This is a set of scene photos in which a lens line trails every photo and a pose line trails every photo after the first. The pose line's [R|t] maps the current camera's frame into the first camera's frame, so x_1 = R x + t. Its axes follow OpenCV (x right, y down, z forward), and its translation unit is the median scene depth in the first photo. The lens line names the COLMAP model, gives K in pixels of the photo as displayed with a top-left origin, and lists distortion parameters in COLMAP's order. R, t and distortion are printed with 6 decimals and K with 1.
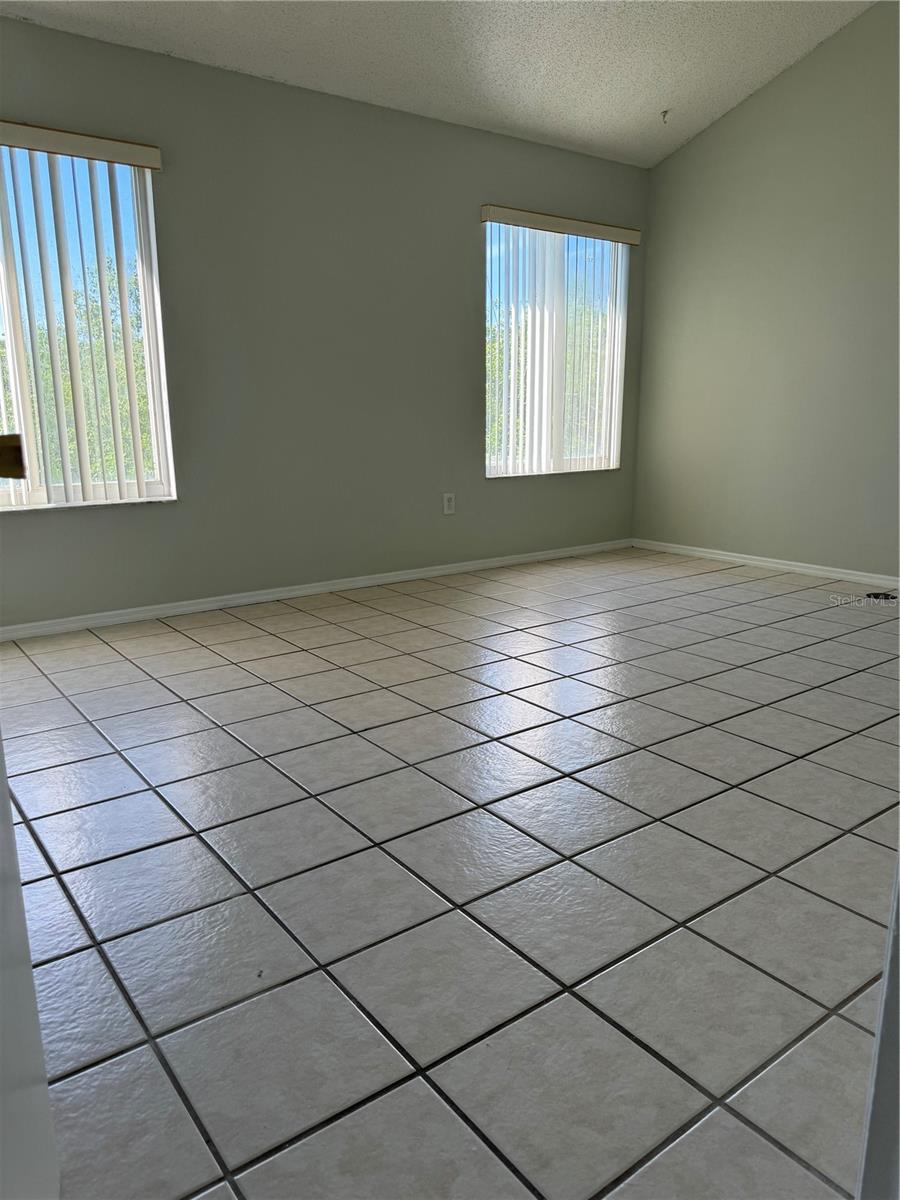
lens RADIAL K [[849.4, 0, 450.0], [0, 849.4, 600.0], [0, 0, 1]] dist [0.003514, 0.001400]
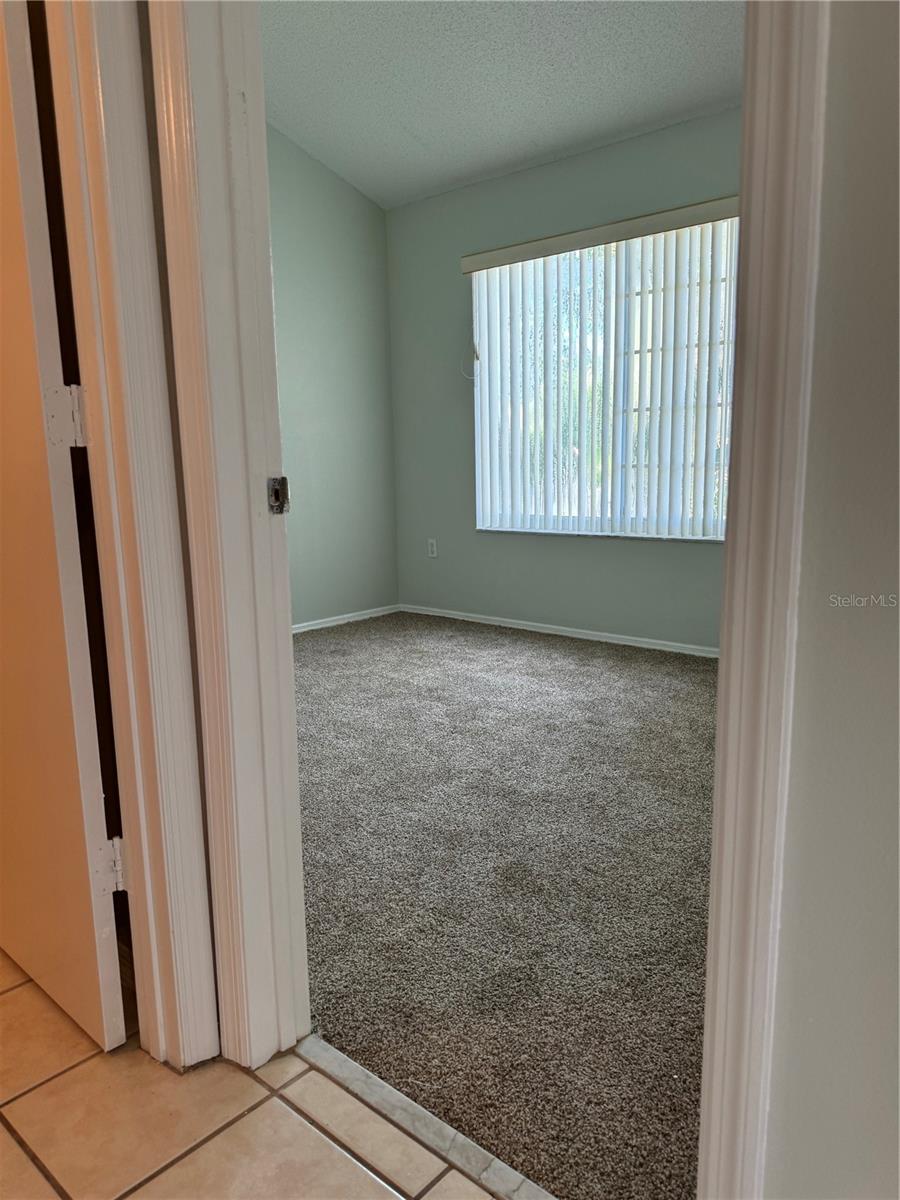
lens RADIAL K [[849.4, 0, 450.0], [0, 849.4, 600.0], [0, 0, 1]] dist [0.003514, 0.001400]
pose [[0.199169, 0.161595, -0.966550, 0.993215], [-0.197260, 0.972733, 0.121980, -0.176993], [0.959906, 0.166367, 0.225614, 0.761677]]
